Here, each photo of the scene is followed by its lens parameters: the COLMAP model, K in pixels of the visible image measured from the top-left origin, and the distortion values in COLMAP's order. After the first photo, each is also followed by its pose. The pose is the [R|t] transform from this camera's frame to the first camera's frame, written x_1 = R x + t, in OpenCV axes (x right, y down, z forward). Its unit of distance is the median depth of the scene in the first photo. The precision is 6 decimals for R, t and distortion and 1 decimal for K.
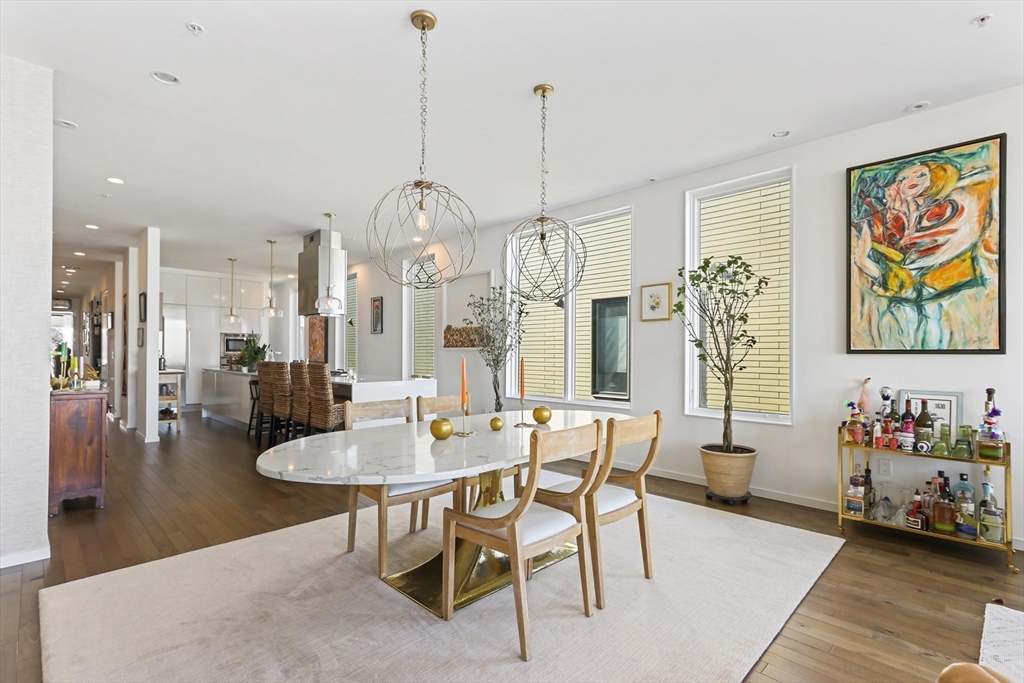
lens RADIAL K [[479.1, 0, 510.1], [0, 479.1, 350.5], [0, 0, 1]] dist [0.001673, 0.000842]
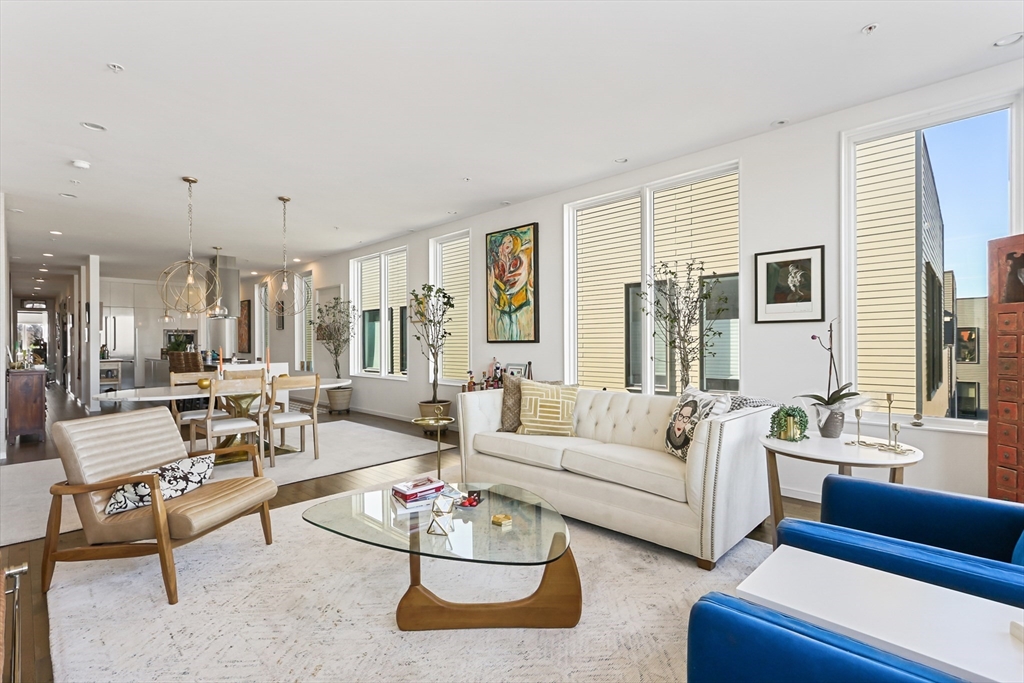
lens RADIAL K [[472.3, 0, 509.8], [0, 472.3, 341.5], [0, 0, 1]] dist [-0.001285, 0.000031]
pose [[0.999742, -0.009747, 0.020514, 0.561590], [0.009677, 0.999947, 0.003513, -0.003095], [-0.020547, -0.003313, 0.999783, -0.506041]]
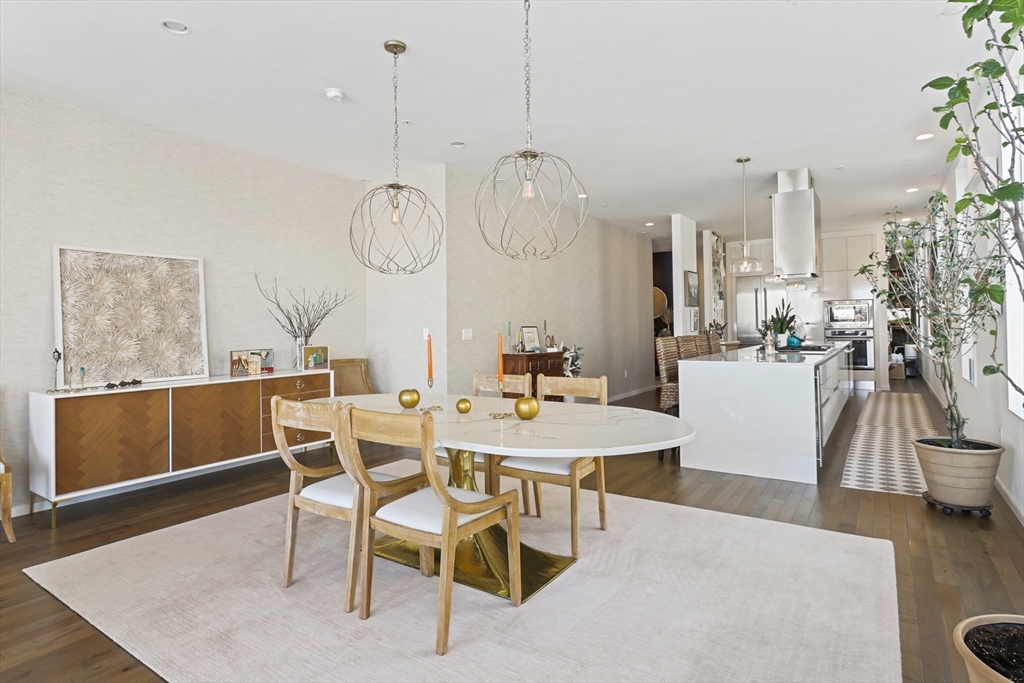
lens RADIAL K [[540.3, 0, 503.9], [0, 540.3, 320.1], [0, 0, 1]] dist [-0.000899, 0.000359]
pose [[0.171740, -0.020577, -0.984927, 0.583526], [0.022020, 0.999612, -0.017044, 0.004649], [0.984896, -0.018761, 0.172127, 0.516027]]
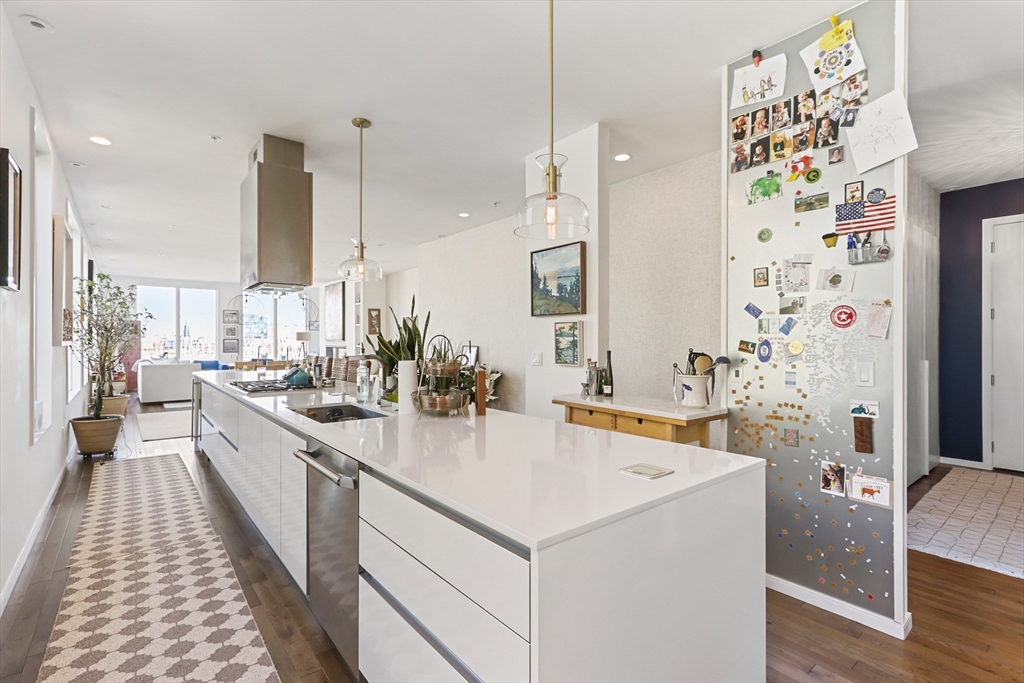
lens RADIAL K [[472.3, 0, 509.8], [0, 472.3, 341.5], [0, 0, 1]] dist [-0.001285, 0.000031]
pose [[-0.994866, -0.007129, 0.100945, -1.062084], [-0.007438, 0.999969, -0.002688, -0.011546], [-0.100923, -0.003425, -0.994888, 2.220334]]
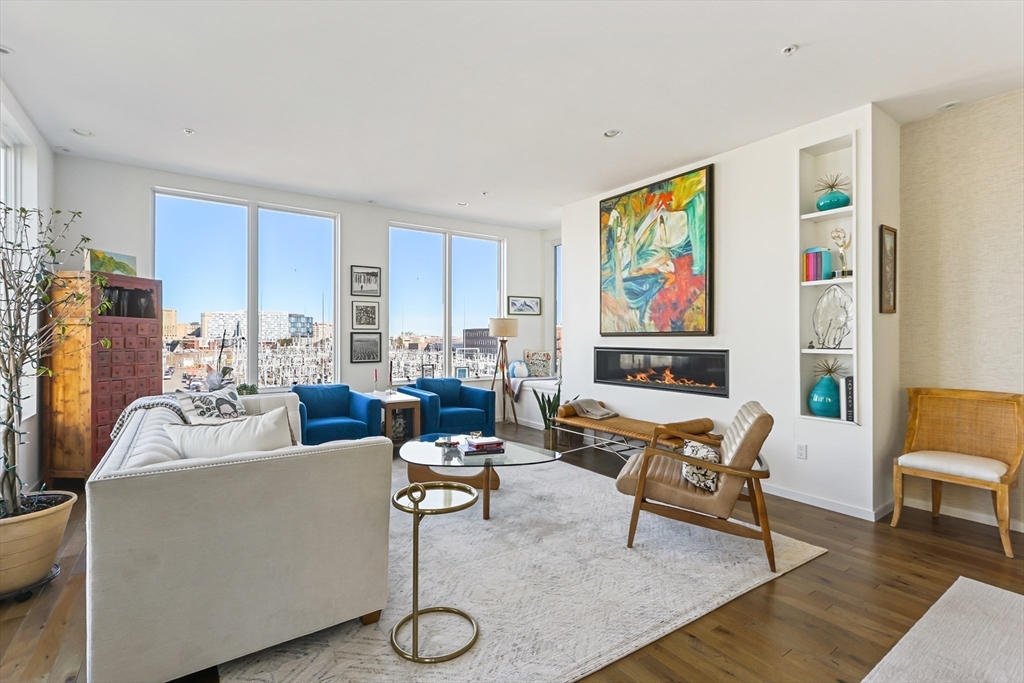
lens RADIAL K [[468.1, 0, 506.9], [0, 468.1, 338.4], [0, 0, 1]] dist [0.003093, 0.000419]
pose [[-0.983591, -0.006553, 0.180291, 0.312704], [-0.007779, 0.999951, -0.006093, -0.001205], [-0.180243, -0.007395, -0.983594, 0.699438]]
